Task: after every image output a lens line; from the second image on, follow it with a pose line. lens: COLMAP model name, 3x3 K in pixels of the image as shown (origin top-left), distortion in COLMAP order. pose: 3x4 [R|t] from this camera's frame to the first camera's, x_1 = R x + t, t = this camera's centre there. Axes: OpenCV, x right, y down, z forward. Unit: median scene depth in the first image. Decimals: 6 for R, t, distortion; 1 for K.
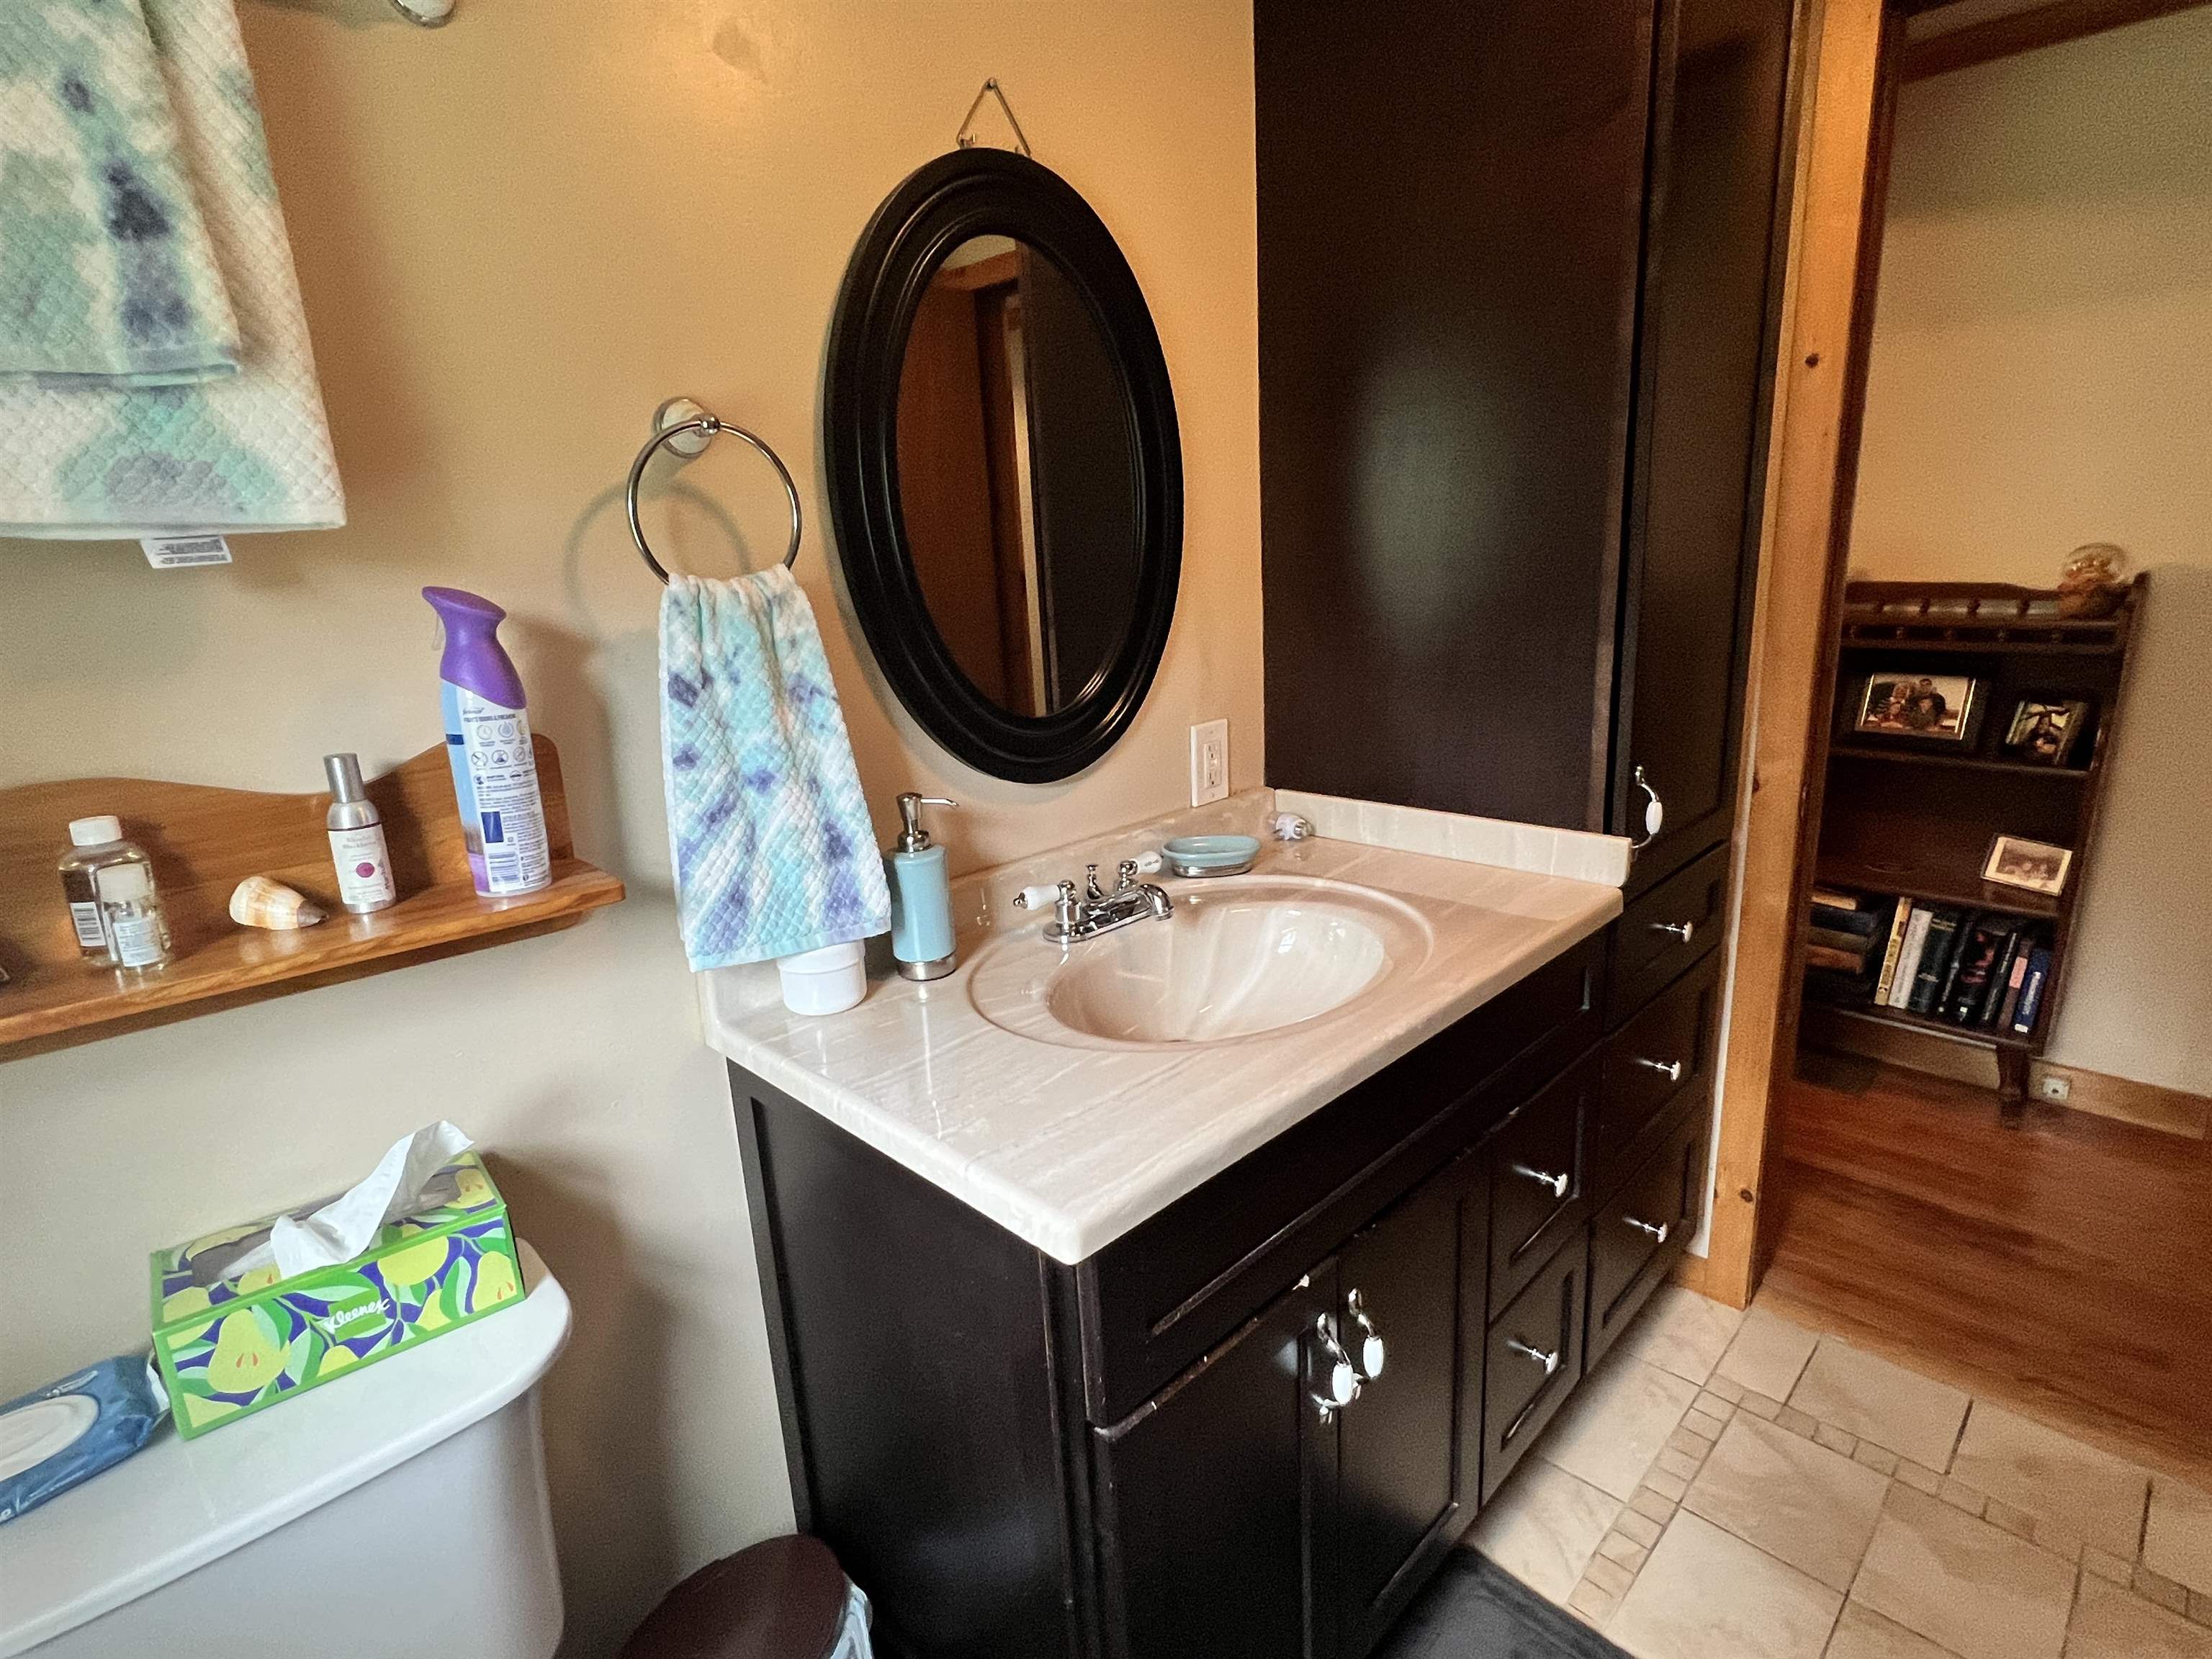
lens RADIAL K [[1114.3, 0, 1097.5], [0, 1114.3, 818.6], [0, 0, 1]] dist [0.000955, -0.001131]
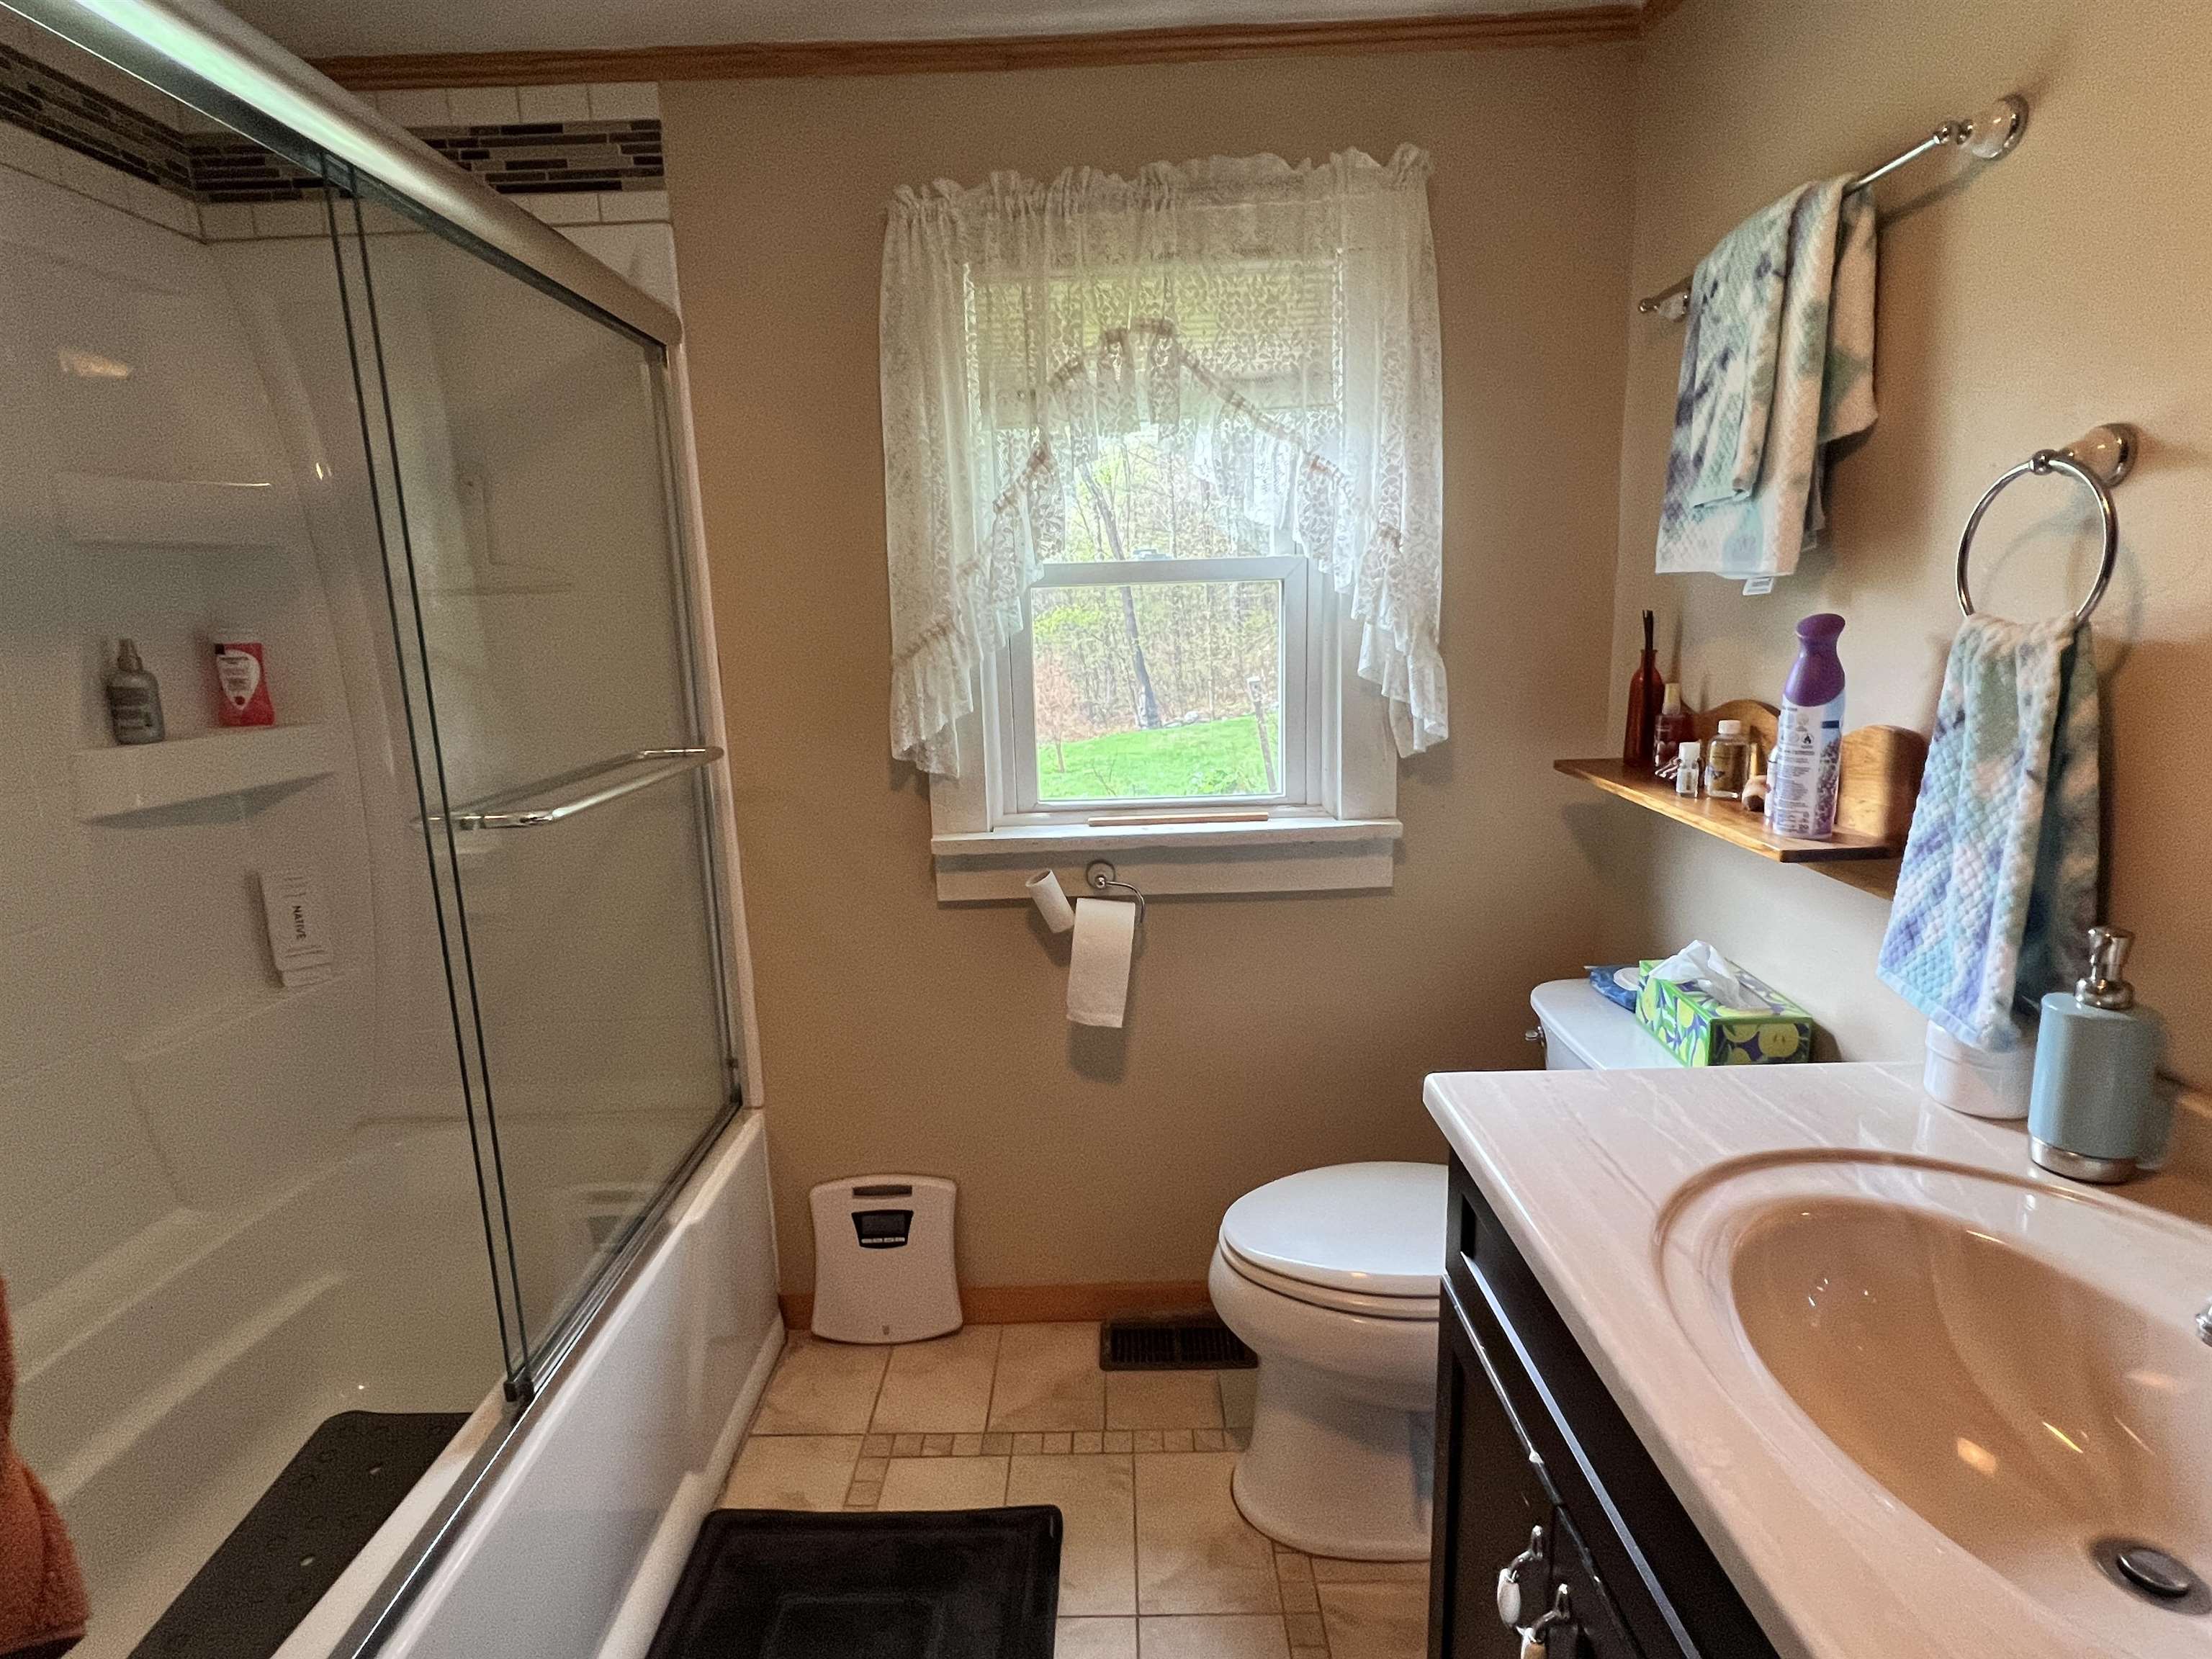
lens RADIAL K [[1114.3, 0, 1097.8], [0, 1114.3, 825.7], [0, 0, 1]] dist [0.000955, -0.001131]
pose [[-0.698396, 0.208214, -0.684756, 0.891225], [-0.103366, 0.917374, 0.384371, -0.336984], [0.708208, 0.339223, -0.619168, 1.078489]]
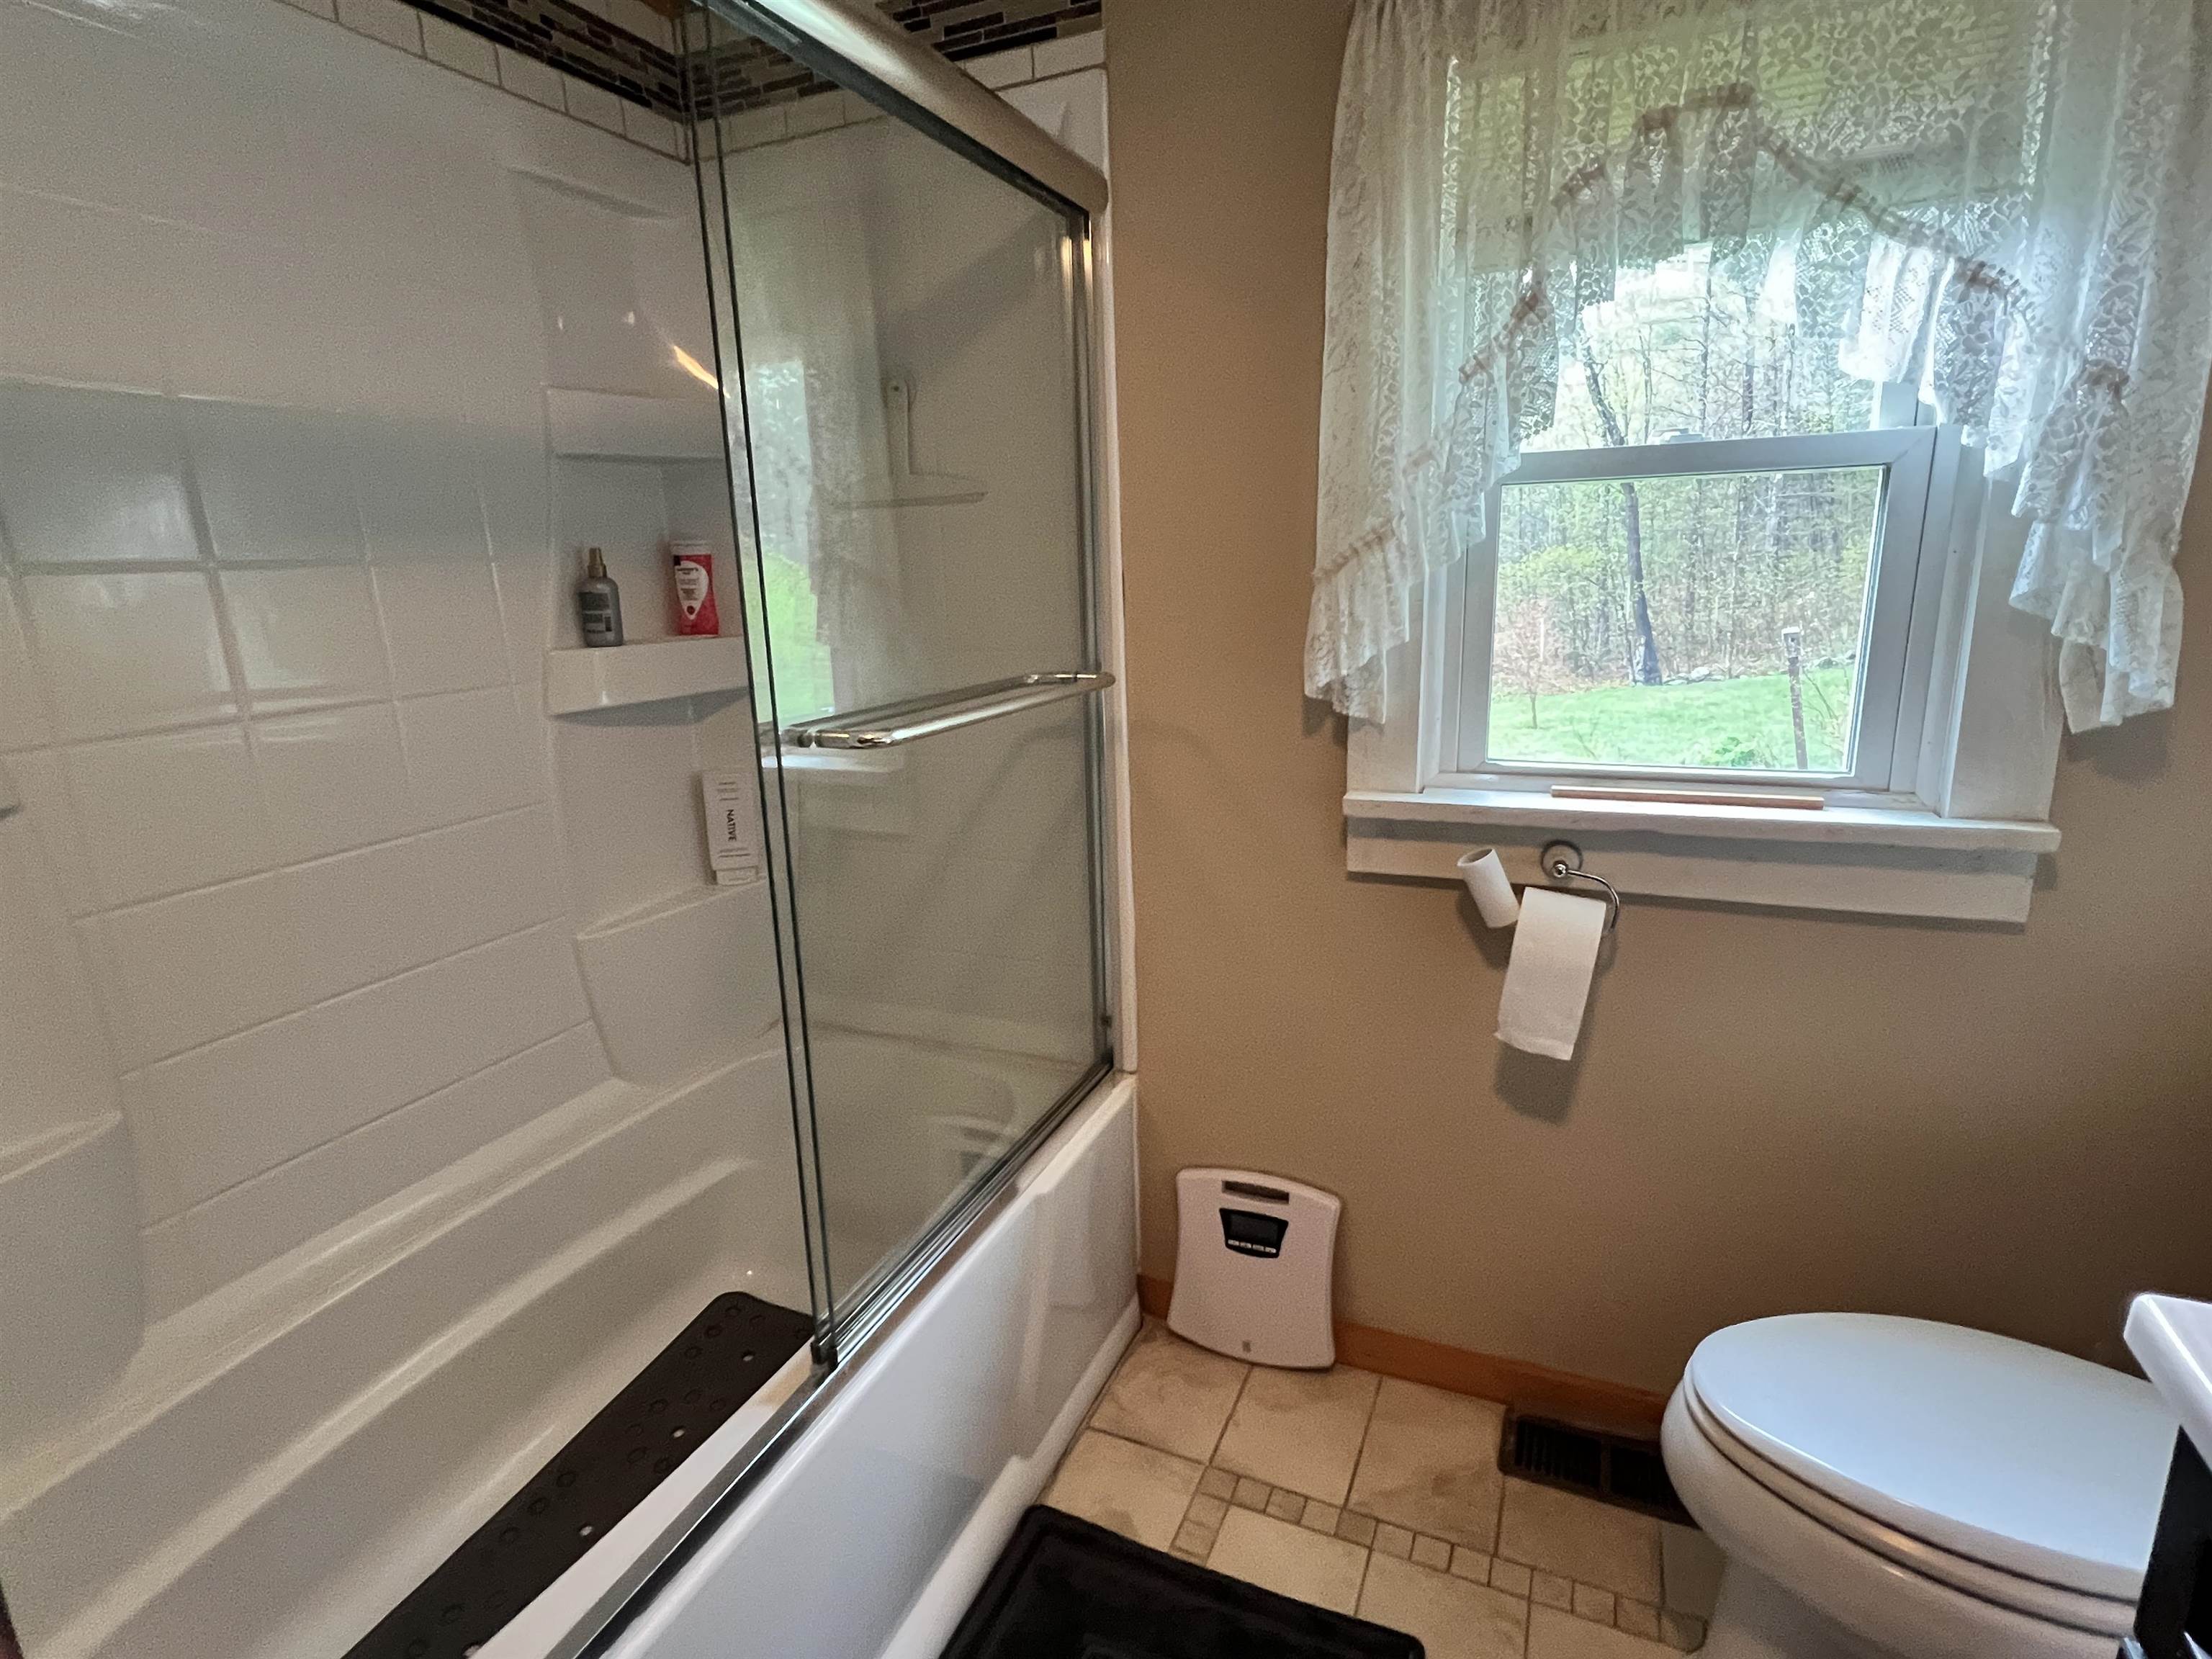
lens RADIAL K [[1114.3, 0, 1094.2], [0, 1114.3, 827.0], [0, 0, 1]] dist [0.000955, -0.001131]
pose [[-0.924869, 0.162845, -0.343656, 0.678231], [-0.011642, 0.891129, 0.453601, -0.231838], [0.380108, 0.423522, -0.822281, 0.895374]]
